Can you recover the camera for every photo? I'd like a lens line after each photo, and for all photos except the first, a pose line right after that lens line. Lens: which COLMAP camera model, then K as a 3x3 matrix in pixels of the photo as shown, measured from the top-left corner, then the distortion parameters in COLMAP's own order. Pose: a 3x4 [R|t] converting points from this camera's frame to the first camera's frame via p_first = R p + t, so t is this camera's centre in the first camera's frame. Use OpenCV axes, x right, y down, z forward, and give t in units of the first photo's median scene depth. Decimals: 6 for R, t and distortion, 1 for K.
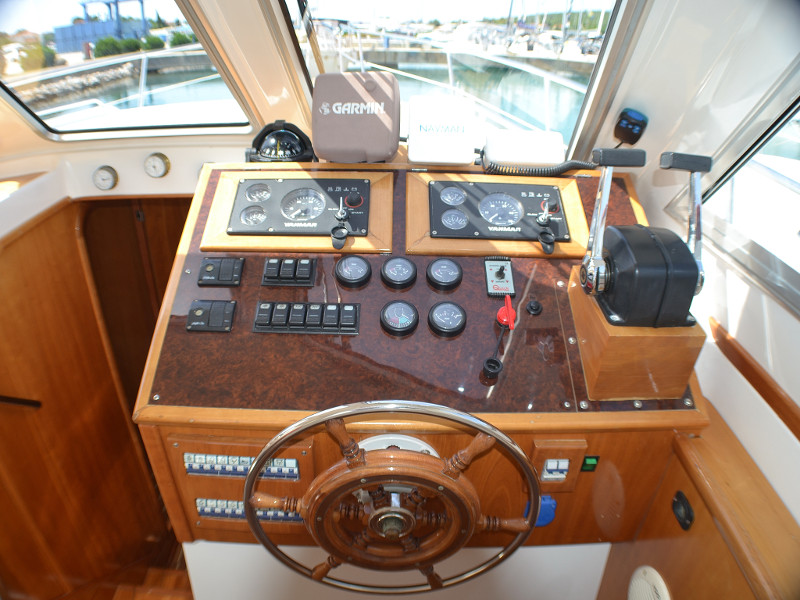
lens RADIAL K [[558.7, 0, 400.0], [0, 558.7, 300.0], [0, 0, 1]] dist [-0.144685, -0.002051]
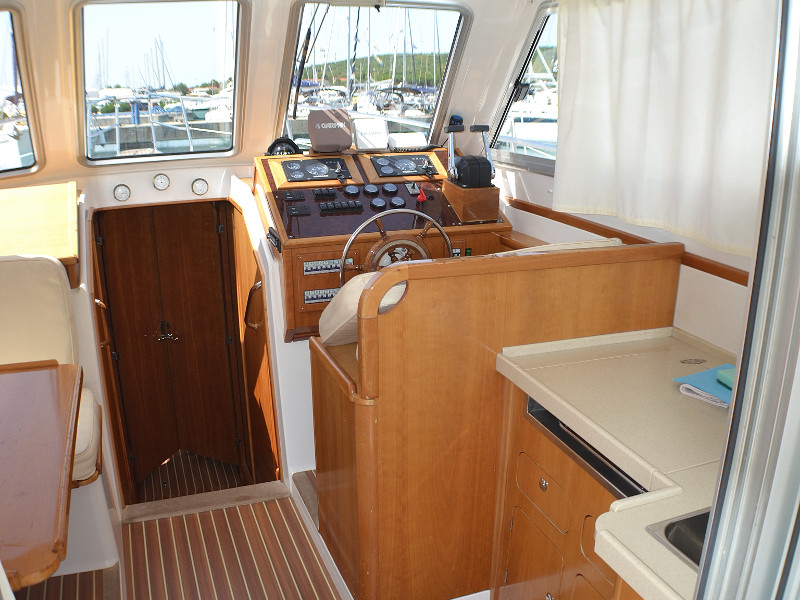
lens RADIAL K [[629.9, 0, 386.6], [0, 629.9, 265.9], [0, 0, 1]] dist [-0.046051, -0.002709]
pose [[0.953520, -0.121511, 0.275745, -0.625107], [0.172064, 0.970792, -0.167200, 0.628277], [-0.247374, 0.206875, 0.946577, -1.256740]]
